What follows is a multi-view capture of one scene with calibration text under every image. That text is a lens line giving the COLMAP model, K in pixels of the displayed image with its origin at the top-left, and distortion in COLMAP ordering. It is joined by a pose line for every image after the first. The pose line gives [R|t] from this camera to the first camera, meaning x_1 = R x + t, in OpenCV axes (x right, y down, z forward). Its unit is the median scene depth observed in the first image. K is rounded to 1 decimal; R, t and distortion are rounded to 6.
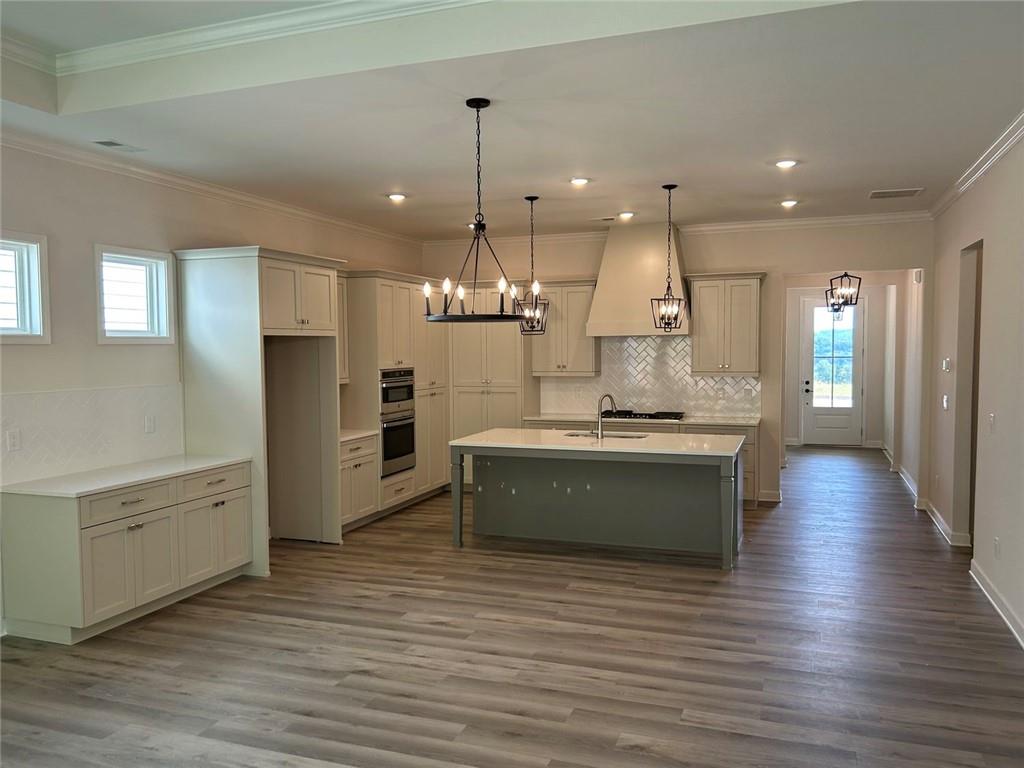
lens RADIAL K [[797.5, 0, 508.7], [0, 797.5, 397.9], [0, 0, 1]] dist [0.038178, -0.019686]
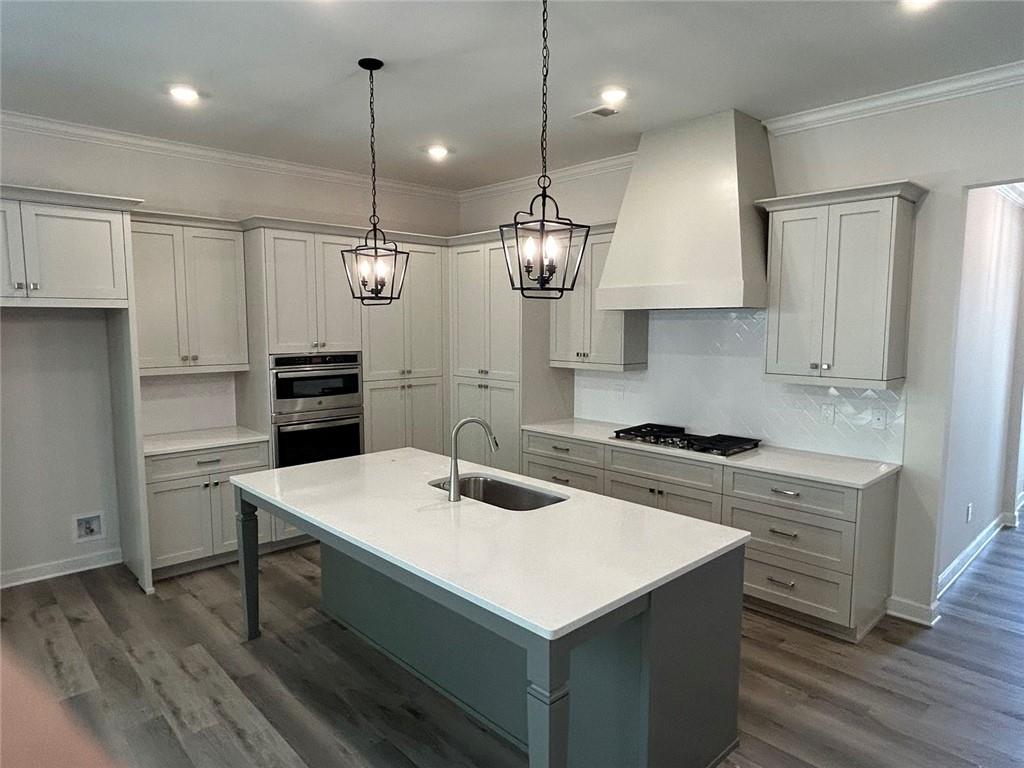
lens RADIAL K [[631.5, 0, 514.7], [0, 631.5, 388.7], [0, 0, 1]] dist [-0.013309, 0.005425]
pose [[0.896292, 0.057063, -0.439777, 0.382259], [-0.038891, 0.997980, 0.050229, -0.053445], [0.441755, -0.027916, 0.896701, 0.736212]]
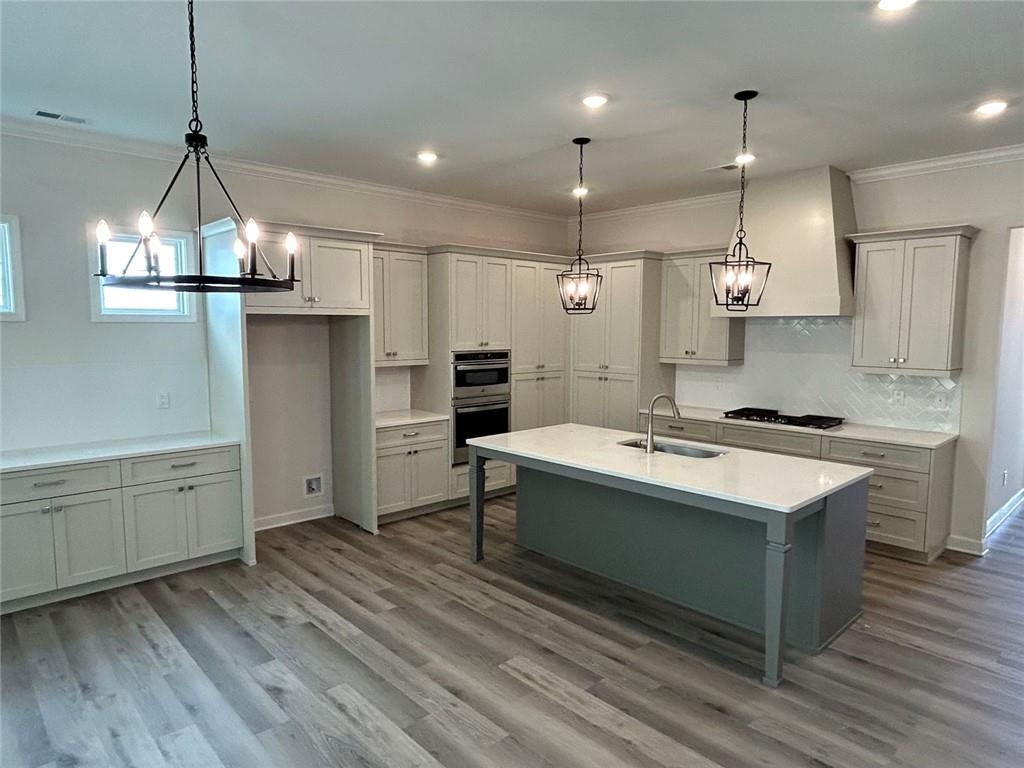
lens RADIAL K [[631.5, 0, 508.6], [0, 631.5, 389.7], [0, 0, 1]] dist [-0.013309, 0.005425]
pose [[0.891074, 0.057455, -0.450206, 0.299984], [-0.041184, 0.998098, 0.045862, -0.034810], [0.451985, -0.022325, 0.891746, 0.468607]]
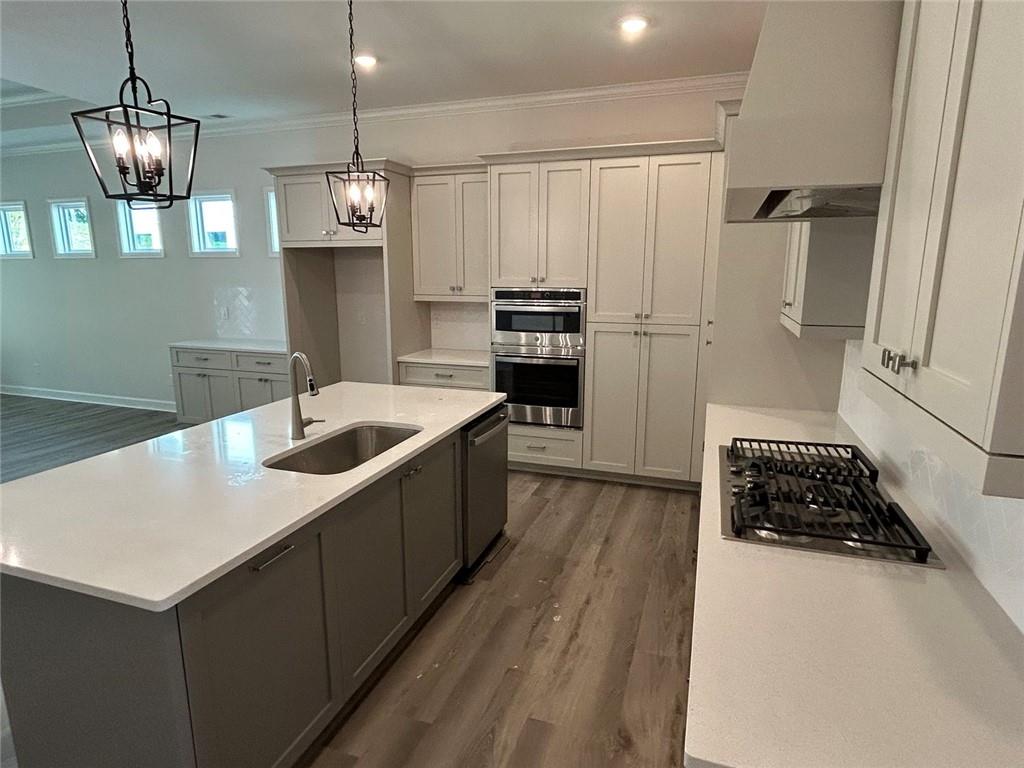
lens RADIAL K [[581.2, 0, 514.3], [0, 581.2, 387.5], [0, 0, 1]] dist [-0.013672, -0.002408]
pose [[0.017131, 0.208294, -0.977916, 0.538442], [-0.068232, 0.976023, 0.206695, -0.075132], [0.997522, 0.063184, 0.030933, 1.290679]]
